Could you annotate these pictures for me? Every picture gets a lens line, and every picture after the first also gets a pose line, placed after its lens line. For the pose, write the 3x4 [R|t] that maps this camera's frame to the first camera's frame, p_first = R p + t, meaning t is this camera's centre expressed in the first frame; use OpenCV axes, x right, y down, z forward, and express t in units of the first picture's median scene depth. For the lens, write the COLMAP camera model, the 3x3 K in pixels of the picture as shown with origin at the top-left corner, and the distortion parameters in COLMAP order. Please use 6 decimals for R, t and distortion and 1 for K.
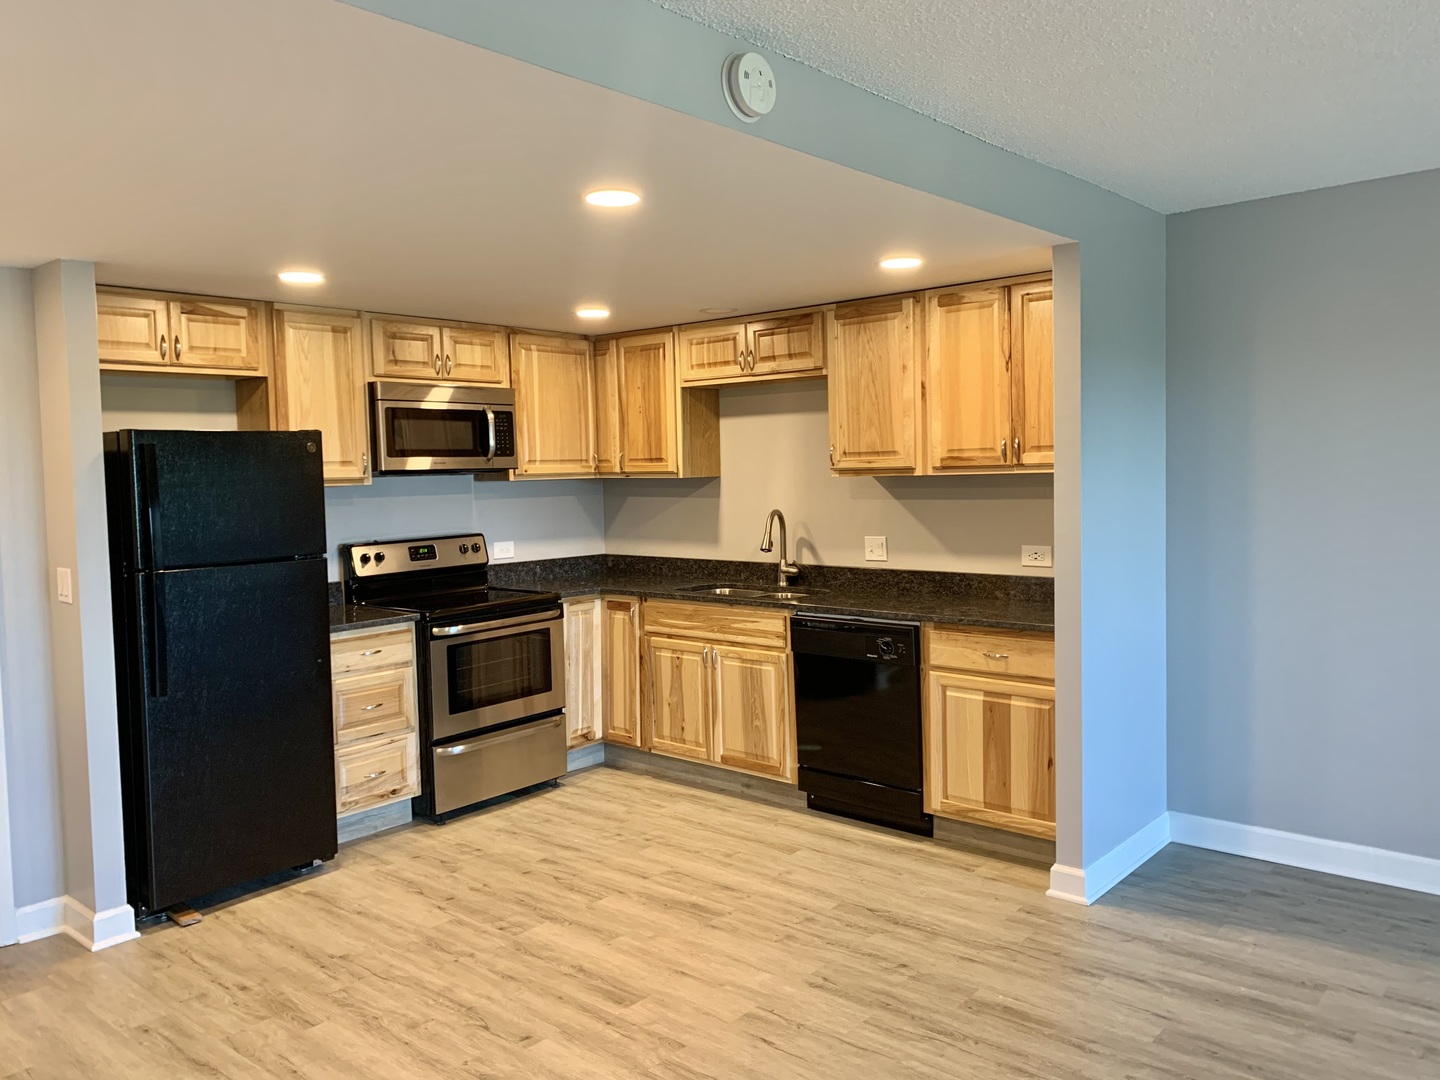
lens RADIAL K [[1093.8, 0, 722.7], [0, 1093.8, 542.3], [0, 0, 1]] dist [0.048115, -0.037666]
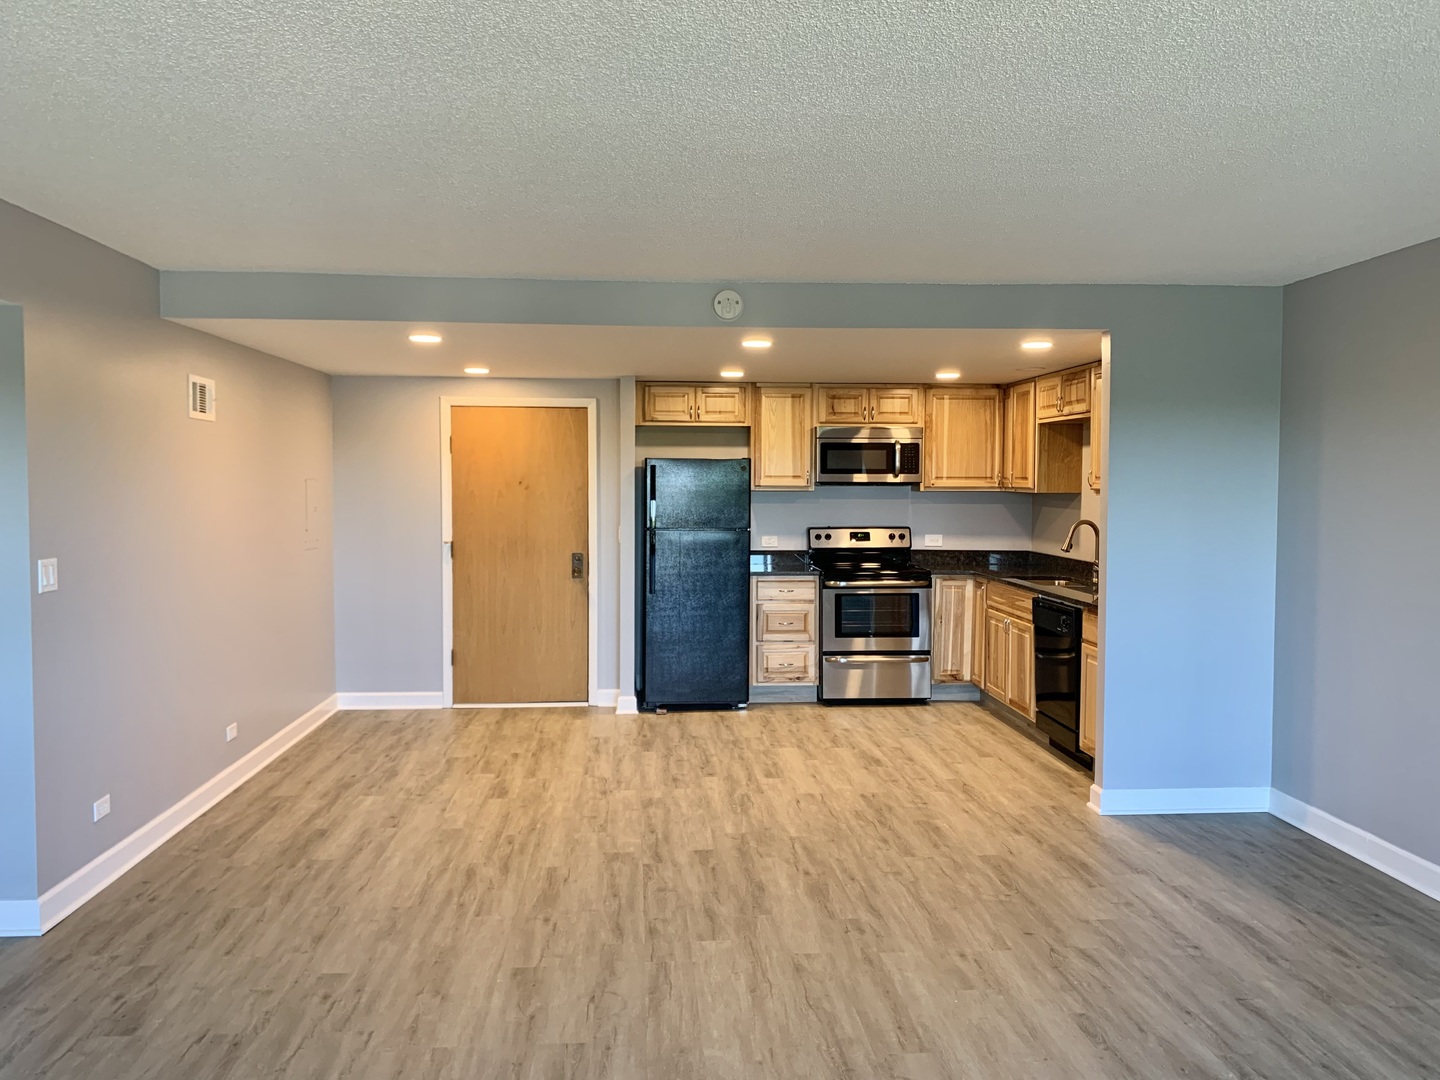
lens RADIAL K [[1093.8, 0, 715.5], [0, 1093.8, 536.7], [0, 0, 1]] dist [0.048115, -0.037666]
pose [[0.706626, 0.060286, -0.705015, 0.725102], [-0.069479, 0.997461, 0.015656, 0.000072], [0.704168, 0.037921, 0.709020, -0.236913]]
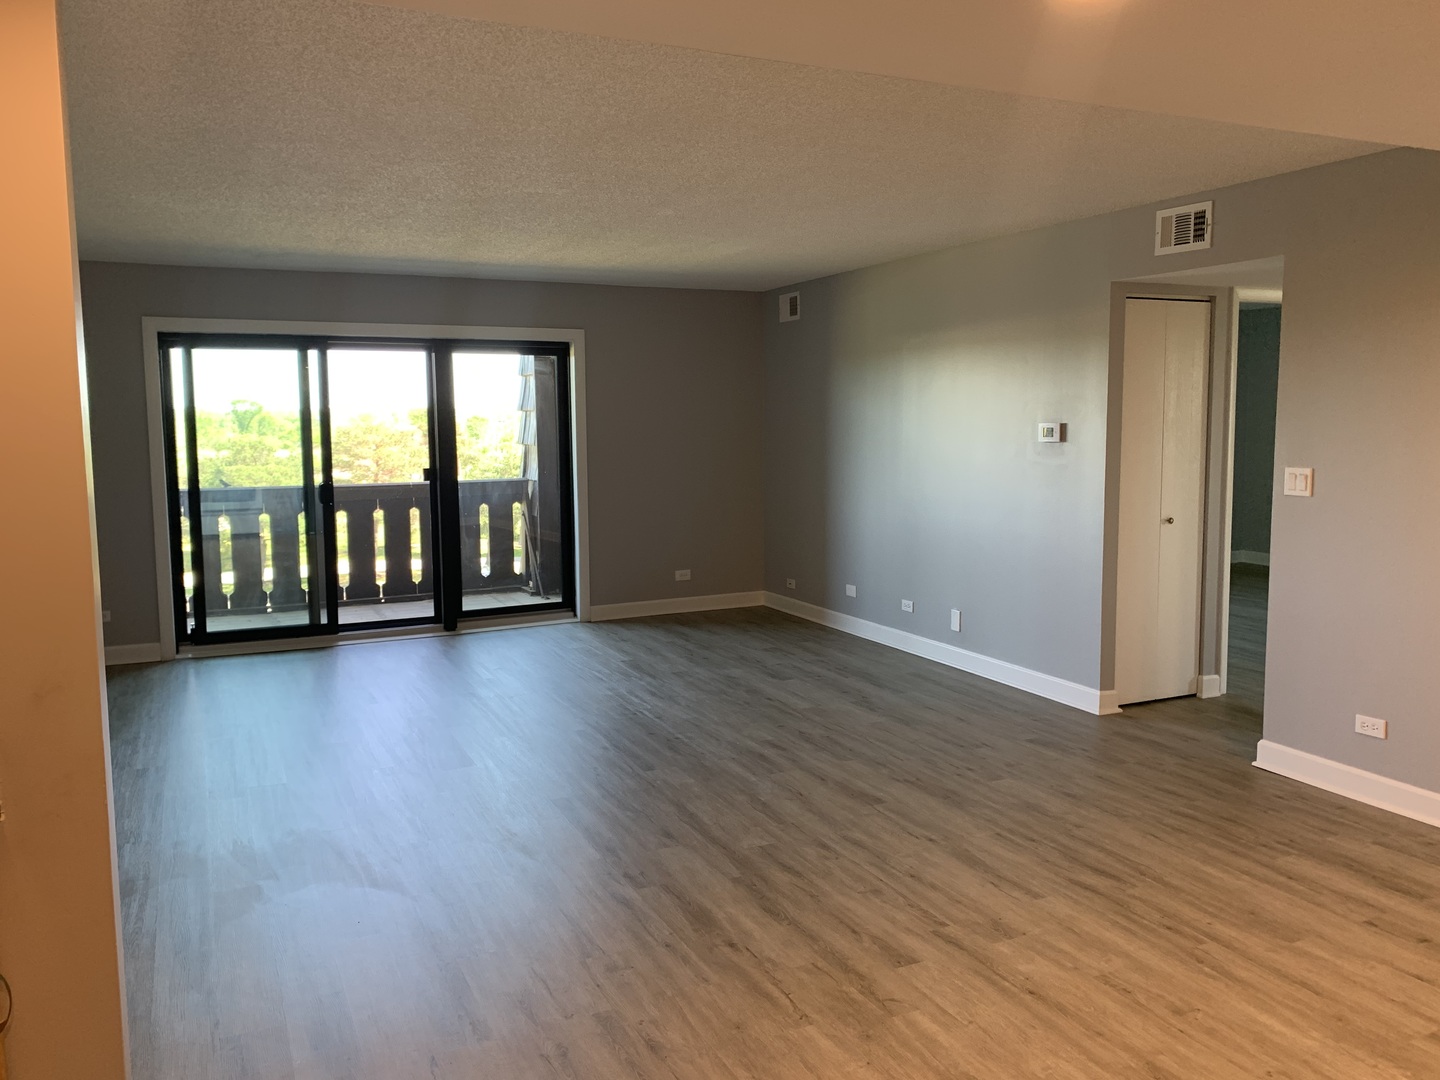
lens RADIAL K [[1093.8, 0, 720.0], [0, 1093.8, 535.1], [0, 0, 1]] dist [0.048115, -0.037666]
pose [[-0.918519, -0.012297, 0.395187, -0.095273], [0.059589, 0.983794, 0.169113, -0.068783], [-0.390862, 0.178882, -0.902900, 1.024405]]
